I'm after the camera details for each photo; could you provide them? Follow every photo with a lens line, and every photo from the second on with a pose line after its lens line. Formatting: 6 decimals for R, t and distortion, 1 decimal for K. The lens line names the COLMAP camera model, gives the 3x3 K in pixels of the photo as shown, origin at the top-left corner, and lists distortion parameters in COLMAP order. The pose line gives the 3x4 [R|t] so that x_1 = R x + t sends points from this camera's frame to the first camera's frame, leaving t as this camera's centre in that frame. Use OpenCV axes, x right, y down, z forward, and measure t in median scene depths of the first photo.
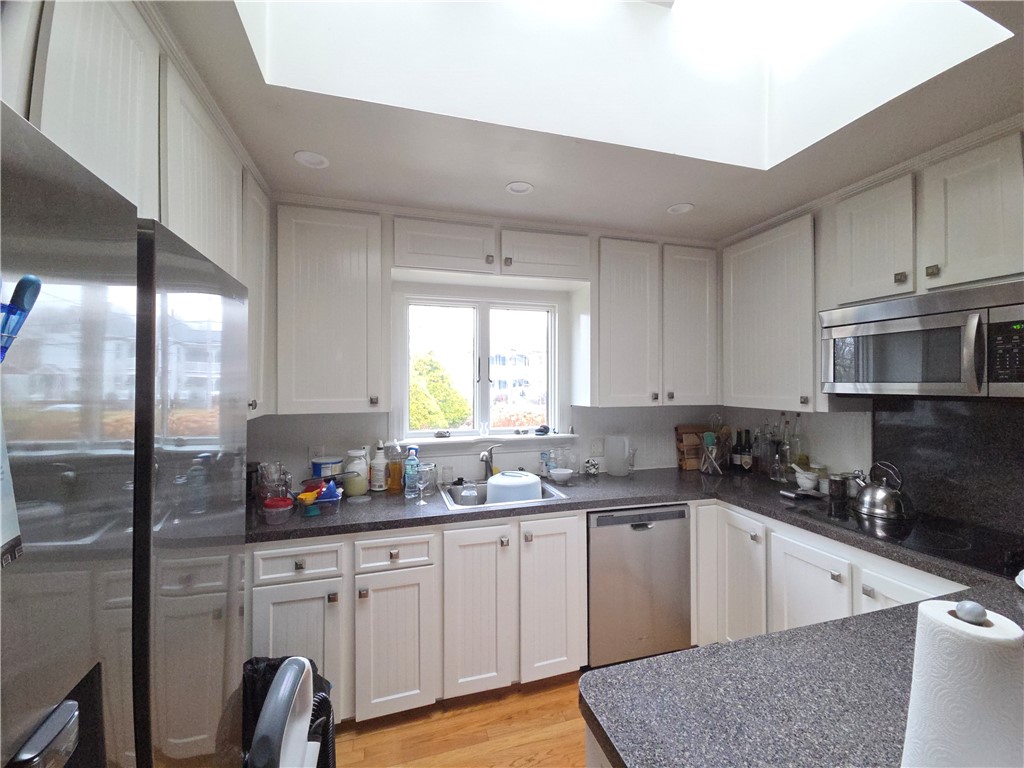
lens RADIAL K [[416.8, 0, 510.2], [0, 416.8, 381.4], [0, 0, 1]] dist [0.015302, -0.007288]
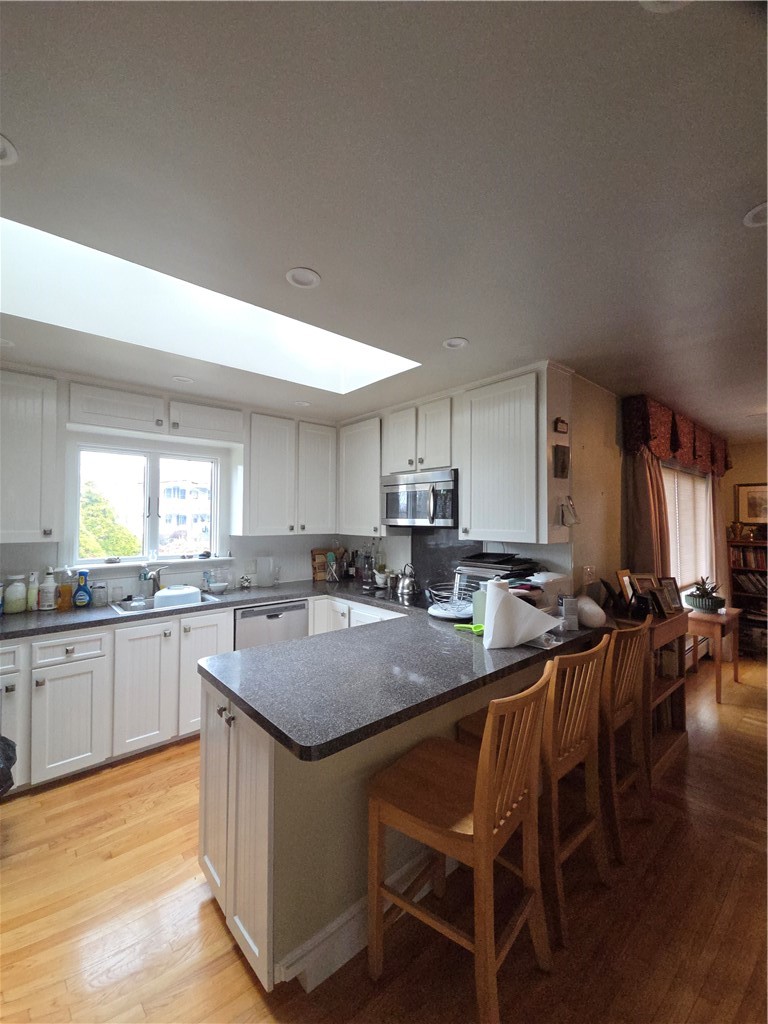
lens RADIAL K [[416.8, 0, 386.1], [0, 416.8, 510.5], [0, 0, 1]] dist [0.015302, -0.007288]
pose [[0.906720, 0.012683, 0.421543, 0.045500], [-0.006184, 0.999840, -0.016781, -0.001906], [-0.421688, 0.012609, 0.906653, -0.476809]]
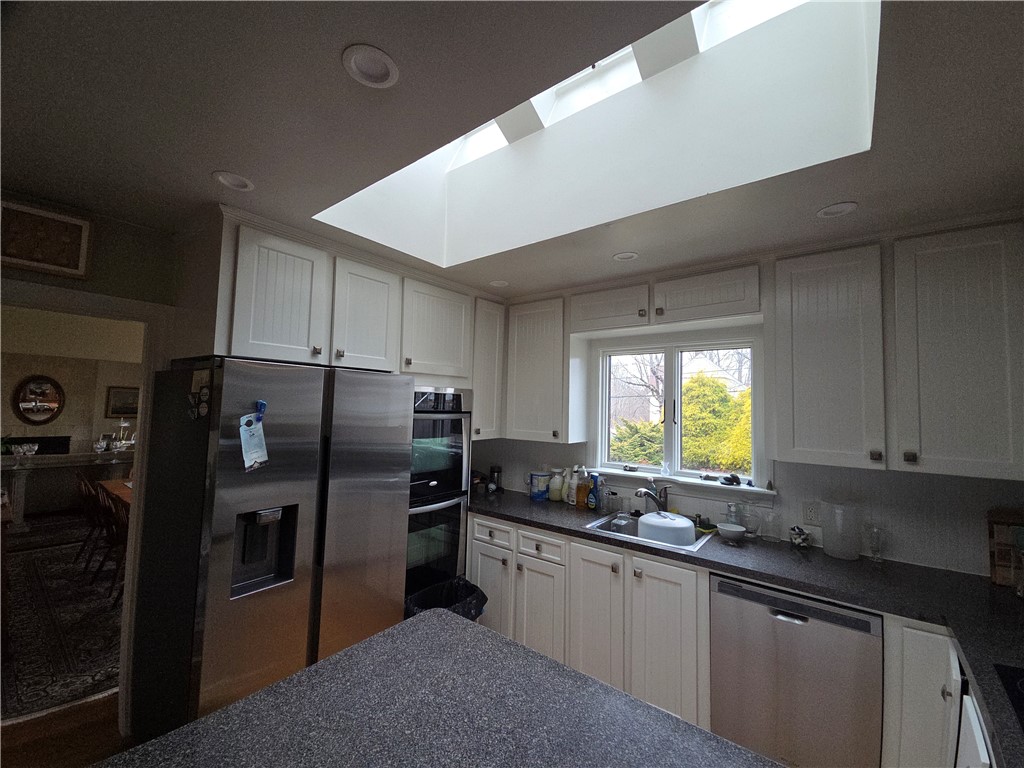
lens RADIAL K [[413.1, 0, 512.0], [0, 413.1, 384.0], [0, 0, 1]] dist [0.030475, -0.019623]
pose [[0.588685, -0.028722, -0.807852, 0.633962], [-0.024830, 0.998255, -0.053585, -0.036995], [0.807981, 0.051603, 0.586944, 0.082758]]
